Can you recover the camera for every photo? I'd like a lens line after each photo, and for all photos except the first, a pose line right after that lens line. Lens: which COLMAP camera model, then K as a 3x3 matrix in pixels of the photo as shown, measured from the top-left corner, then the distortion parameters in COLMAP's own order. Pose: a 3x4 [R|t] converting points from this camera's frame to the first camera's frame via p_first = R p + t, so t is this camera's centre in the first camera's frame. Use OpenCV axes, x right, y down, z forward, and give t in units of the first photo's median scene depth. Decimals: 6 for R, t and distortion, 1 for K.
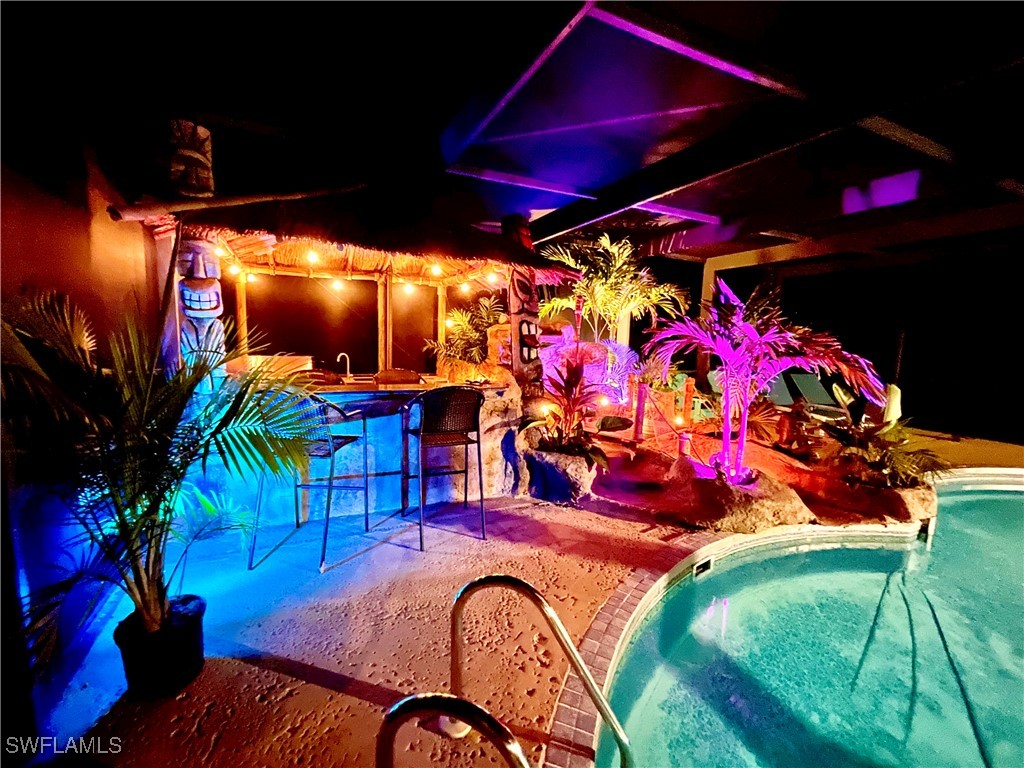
lens RADIAL K [[417.2, 0, 506.2], [0, 417.2, 384.5], [0, 0, 1]] dist [-0.003377, 0.000027]
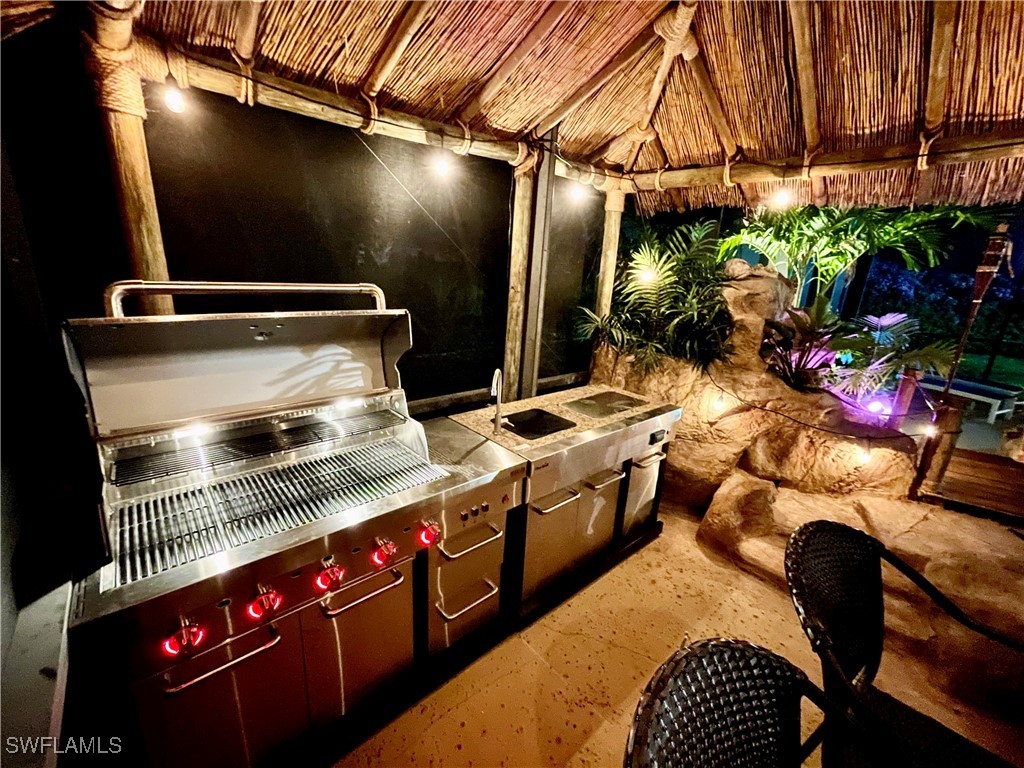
lens RADIAL K [[417.2, 0, 506.2], [0, 417.2, 384.5], [0, 0, 1]] dist [-0.003377, 0.000027]
pose [[0.960620, -0.050729, 0.273196, -0.439864], [0.004517, 0.985915, 0.167189, -0.110366], [-0.277829, -0.159371, 0.947318, 0.597372]]
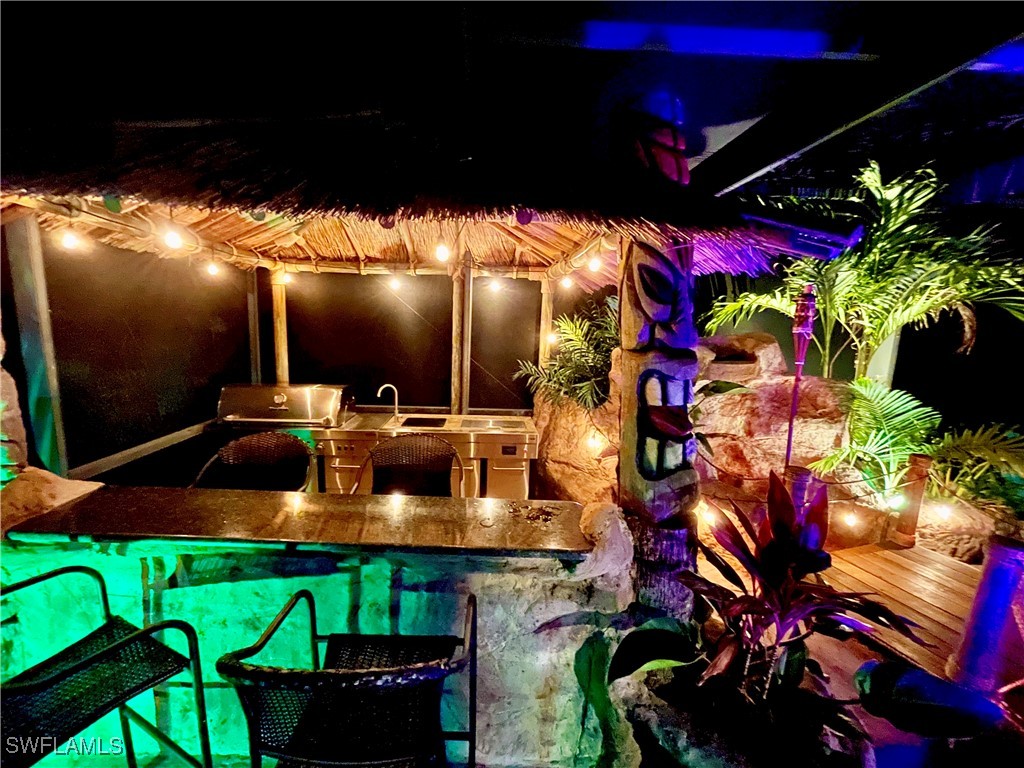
lens RADIAL K [[417.2, 0, 506.2], [0, 417.2, 384.5], [0, 0, 1]] dist [-0.003377, 0.000027]
pose [[0.923057, 0.063633, -0.379363, 0.044433], [-0.053314, 0.997868, 0.037654, -0.100807], [0.380950, -0.014532, 0.924481, 0.400881]]
